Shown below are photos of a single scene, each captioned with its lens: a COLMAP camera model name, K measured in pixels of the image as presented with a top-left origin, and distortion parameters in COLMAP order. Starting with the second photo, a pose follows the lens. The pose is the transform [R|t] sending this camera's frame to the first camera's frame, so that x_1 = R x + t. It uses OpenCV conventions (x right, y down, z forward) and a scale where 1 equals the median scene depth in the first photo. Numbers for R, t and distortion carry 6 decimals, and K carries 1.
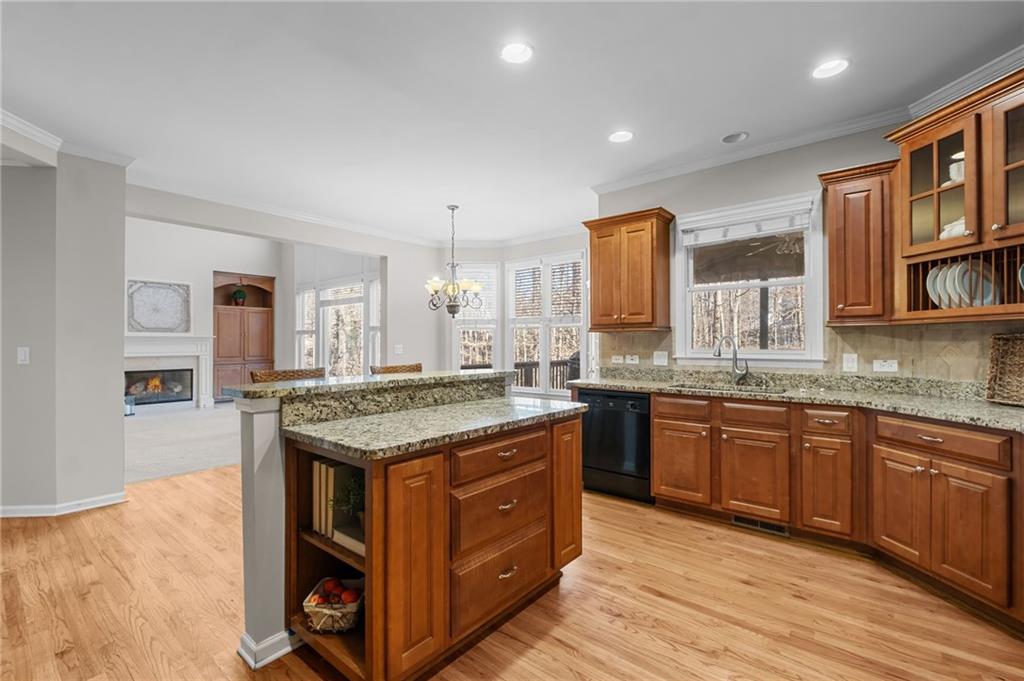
lens RADIAL K [[445.5, 0, 507.2], [0, 445.5, 339.2], [0, 0, 1]] dist [-0.003188, -0.000293]
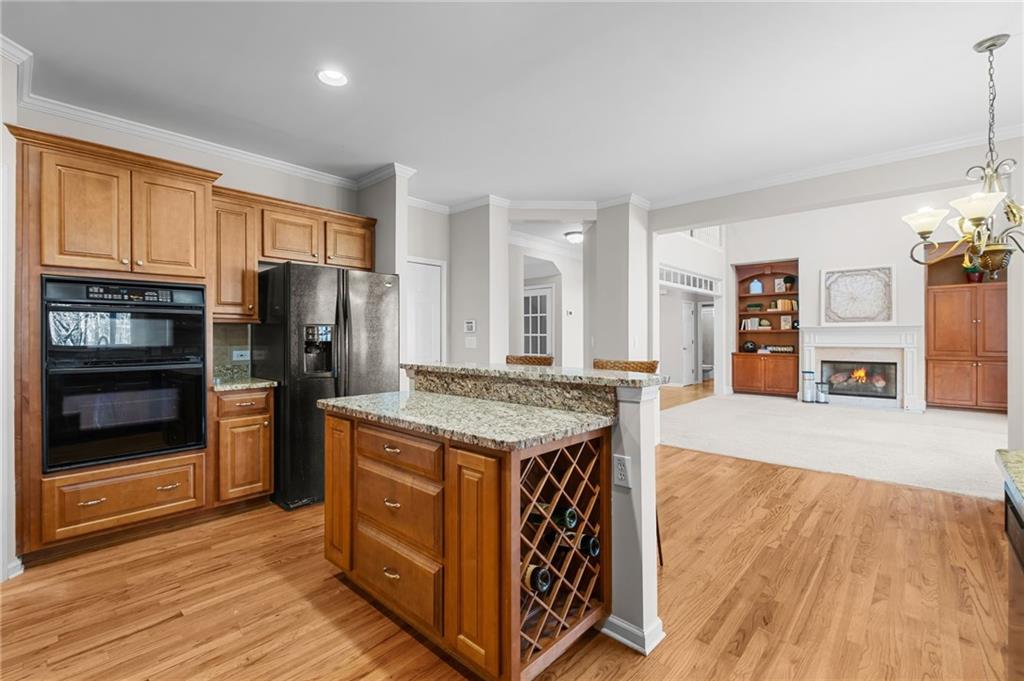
lens RADIAL K [[452.8, 0, 511.2], [0, 452.8, 338.0], [0, 0, 1]] dist [0.002585, -0.000065]
pose [[-0.045631, 0.006633, -0.998936, 0.222711], [0.013144, 0.999895, 0.006038, 0.003002], [0.998872, -0.012855, -0.045713, 0.301505]]
